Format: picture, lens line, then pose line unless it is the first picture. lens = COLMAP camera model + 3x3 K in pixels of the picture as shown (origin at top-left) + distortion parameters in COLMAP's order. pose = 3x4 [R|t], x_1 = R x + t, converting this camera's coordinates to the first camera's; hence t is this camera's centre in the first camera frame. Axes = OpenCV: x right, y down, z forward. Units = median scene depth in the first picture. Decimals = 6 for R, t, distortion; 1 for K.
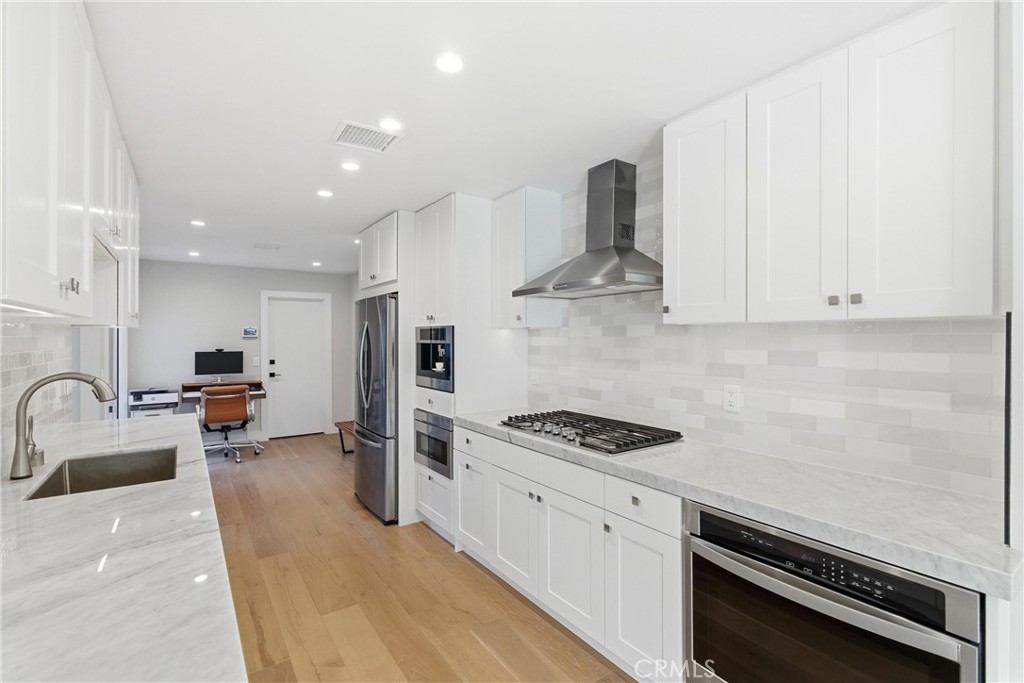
lens RADIAL K [[464.7, 0, 512.0], [0, 464.7, 341.5], [0, 0, 1]] dist [-0.000921, -0.000057]
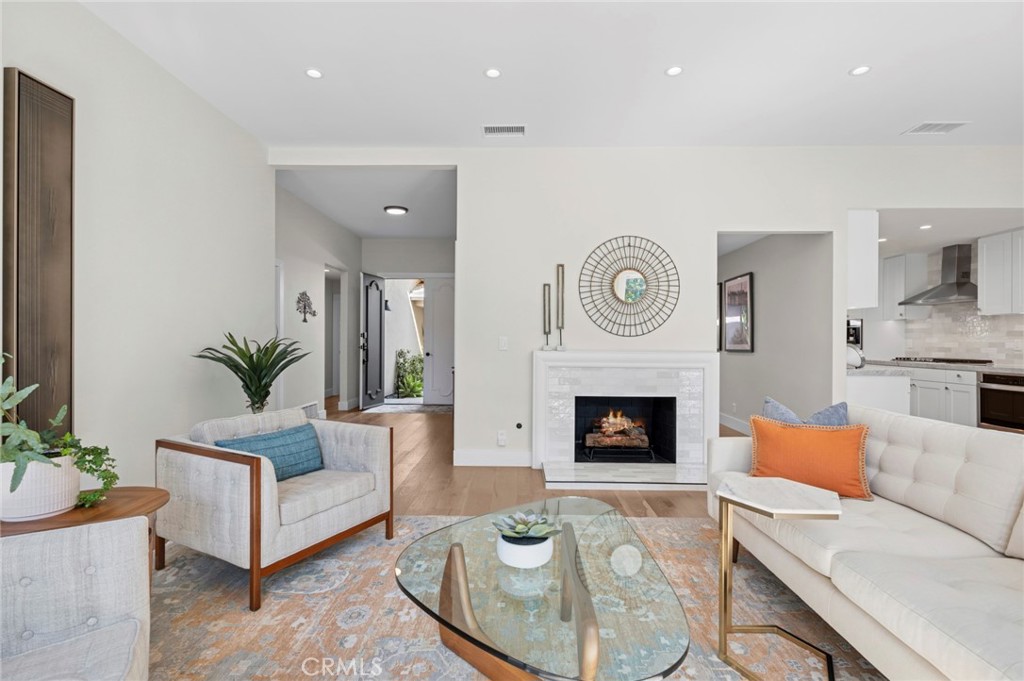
lens RADIAL K [[468.6, 0, 512.0], [0, 468.6, 340.5], [0, 0, 1]] dist [0.000300, 0.000018]
pose [[0.805903, 0.005037, -0.592026, -0.170535], [-0.011543, 0.999907, -0.007205, 0.118956], [0.591935, 0.012640, 0.805887, -2.058791]]
